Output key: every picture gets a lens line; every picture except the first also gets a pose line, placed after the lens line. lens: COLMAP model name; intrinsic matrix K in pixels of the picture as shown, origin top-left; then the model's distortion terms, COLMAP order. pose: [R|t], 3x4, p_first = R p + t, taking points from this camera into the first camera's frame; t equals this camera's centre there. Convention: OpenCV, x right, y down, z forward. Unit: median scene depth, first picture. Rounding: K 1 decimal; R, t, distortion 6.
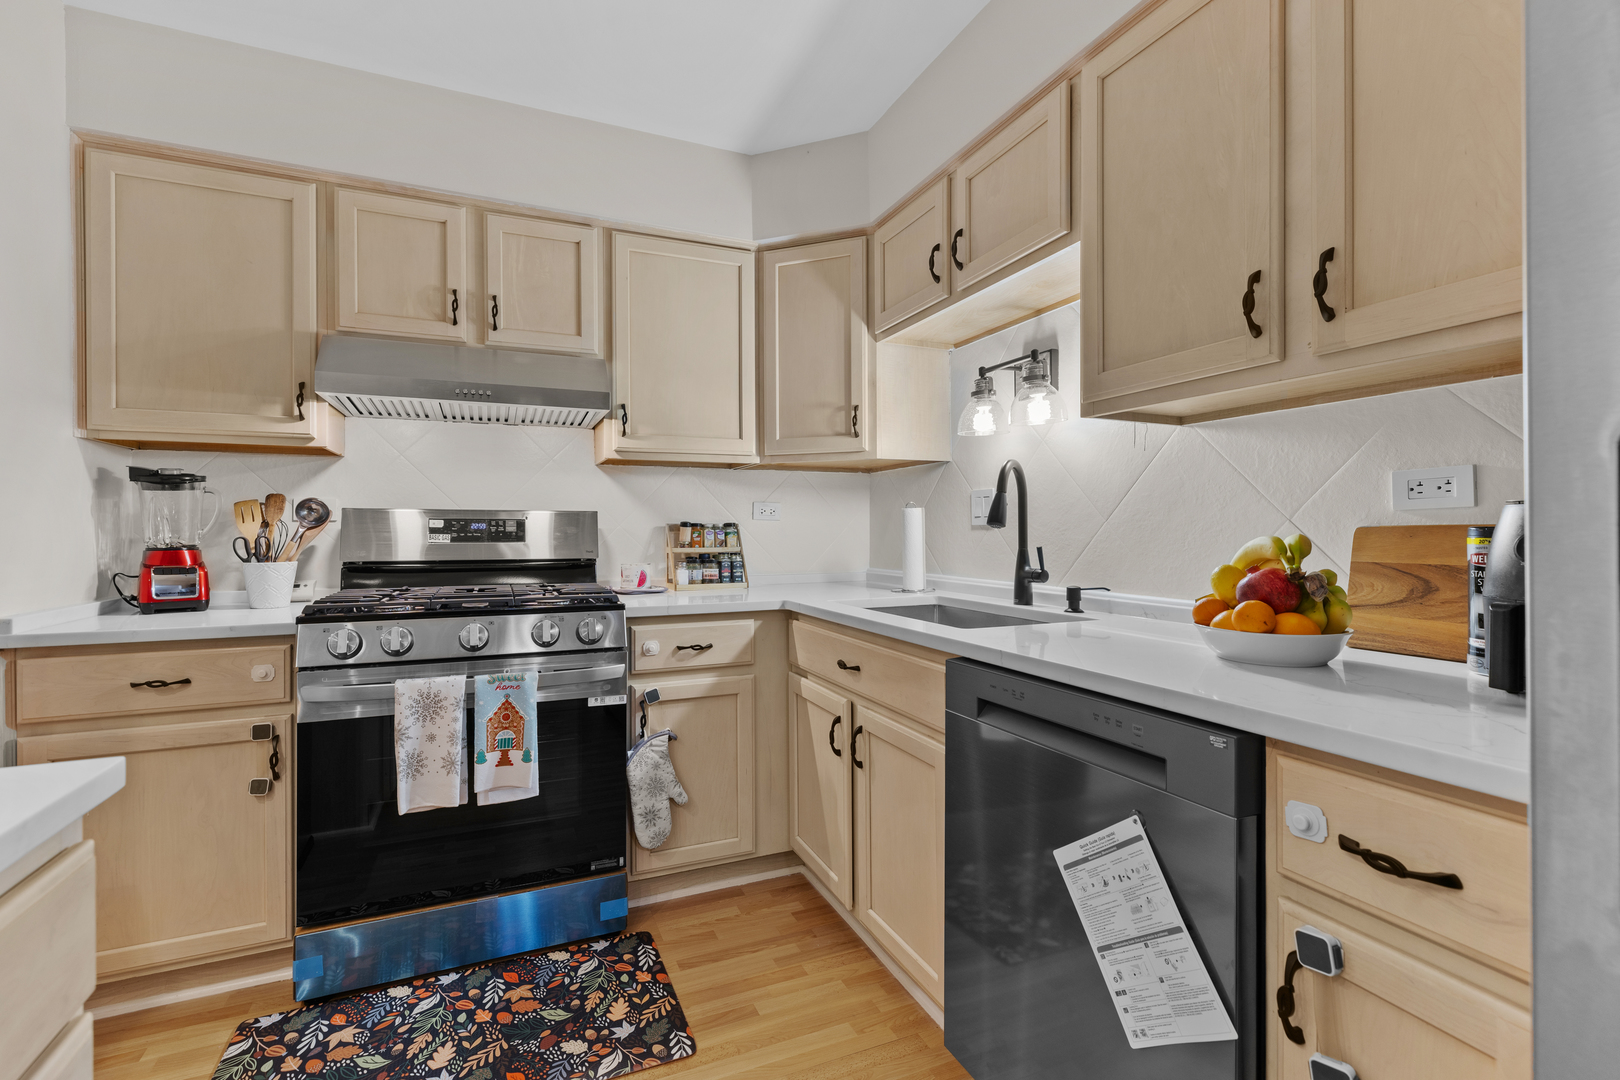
lens RADIAL K [[728.5, 0, 806.7], [0, 728.5, 532.2], [0, 0, 1]] dist [0.000913, 0.000011]
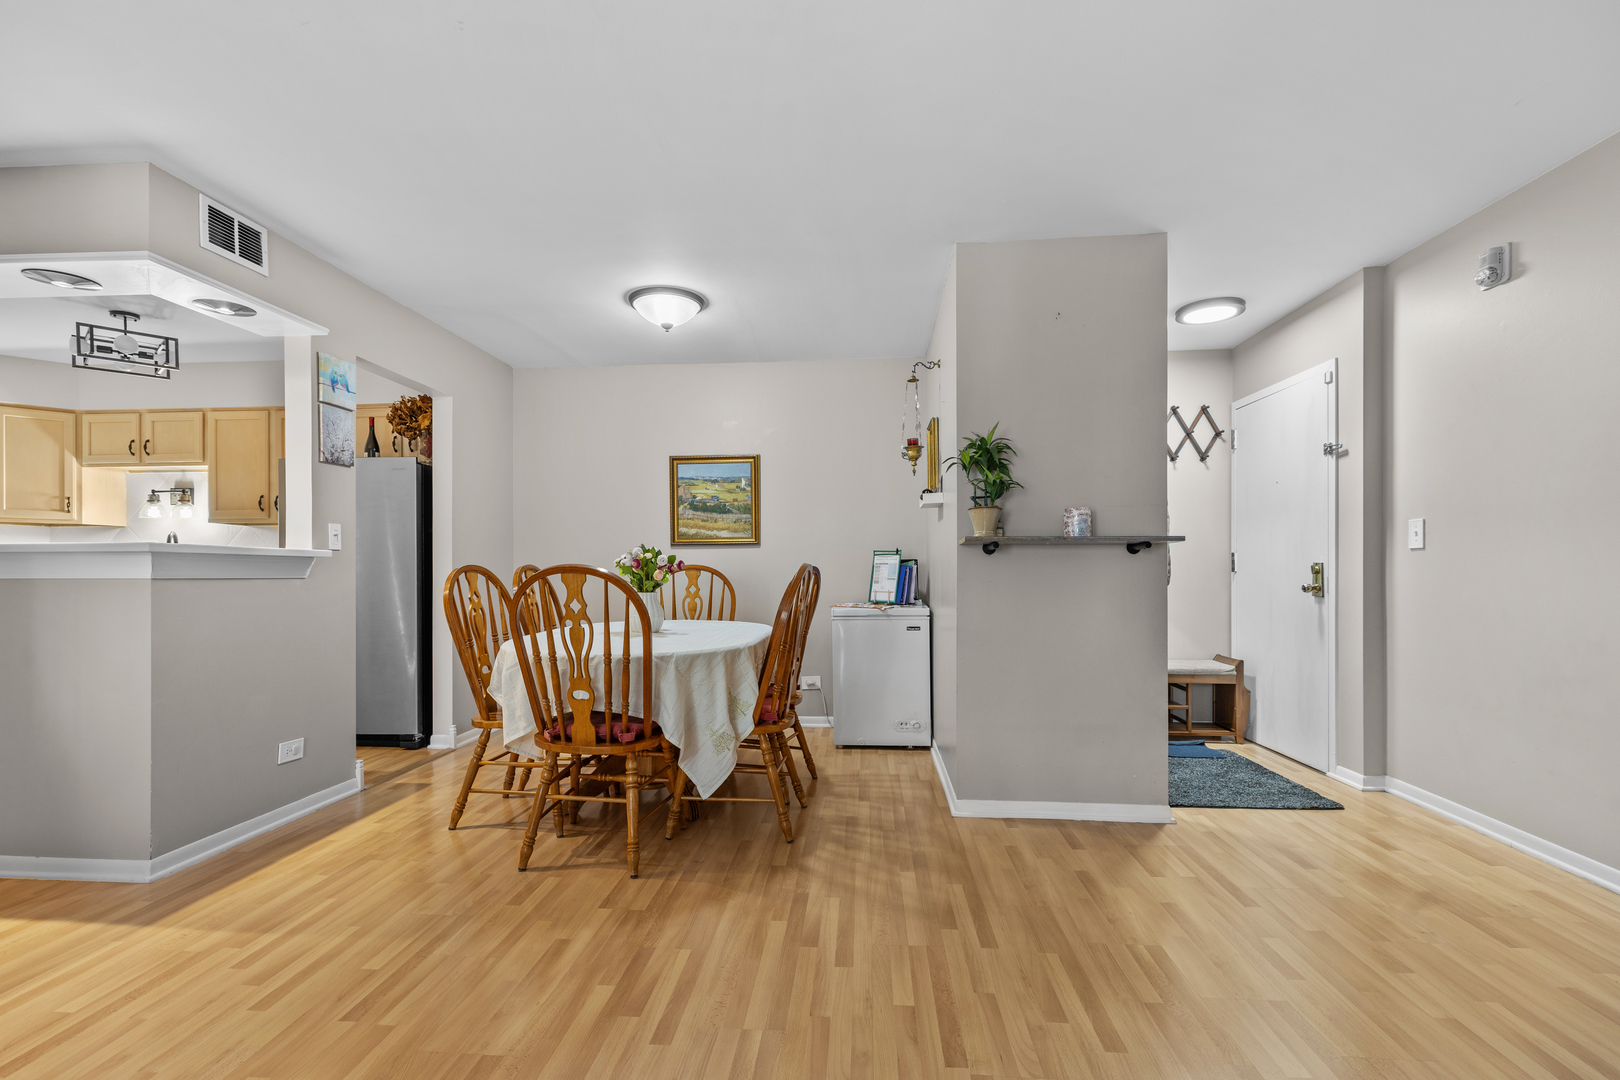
lens RADIAL K [[728.5, 0, 802.8], [0, 728.5, 565.3], [0, 0, 1]] dist [0.000913, 0.000011]
pose [[0.468880, 0.008320, 0.883223, -0.841385], [0.001405, 0.999947, -0.010166, 0.042508], [-0.883261, 0.006008, 0.468843, -1.925824]]
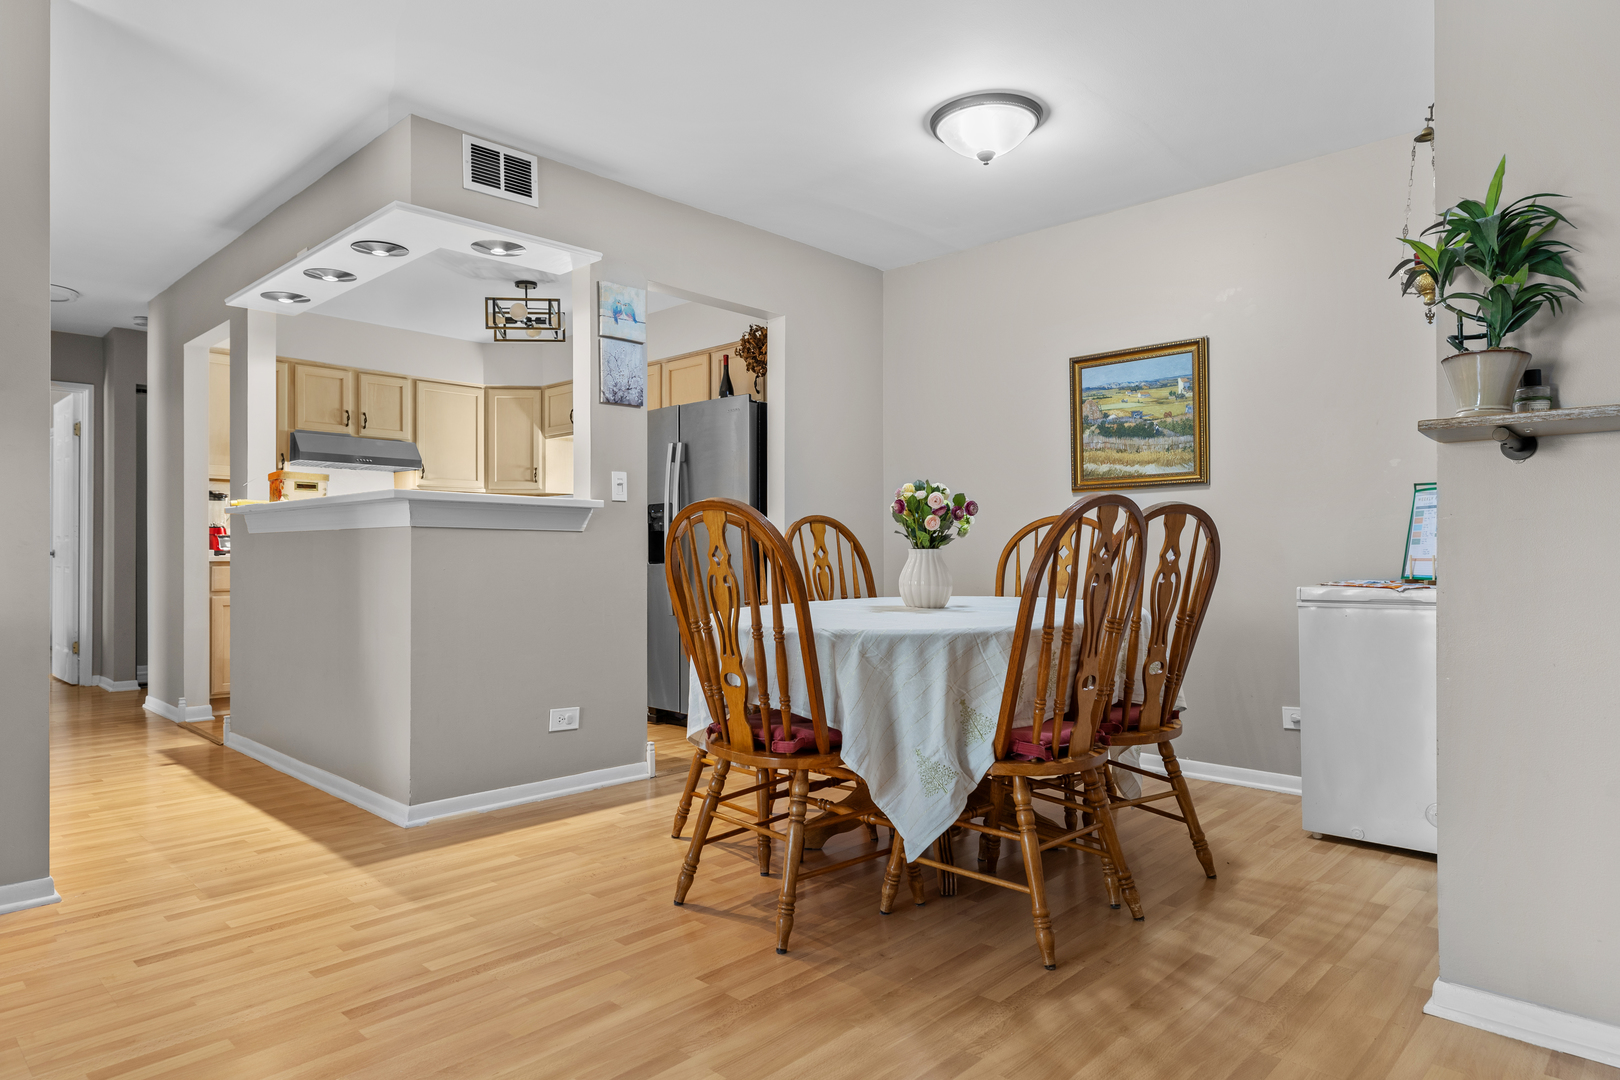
lens RADIAL K [[951.4, 0, 805.3], [0, 951.4, 543.3], [0, 0, 1]] dist [0.003027, -0.001013]
pose [[0.920732, 0.008640, 0.390099, -0.326440], [-0.003463, 0.999896, -0.013972, 0.095981], [-0.390179, 0.011514, 0.920667, -2.111365]]
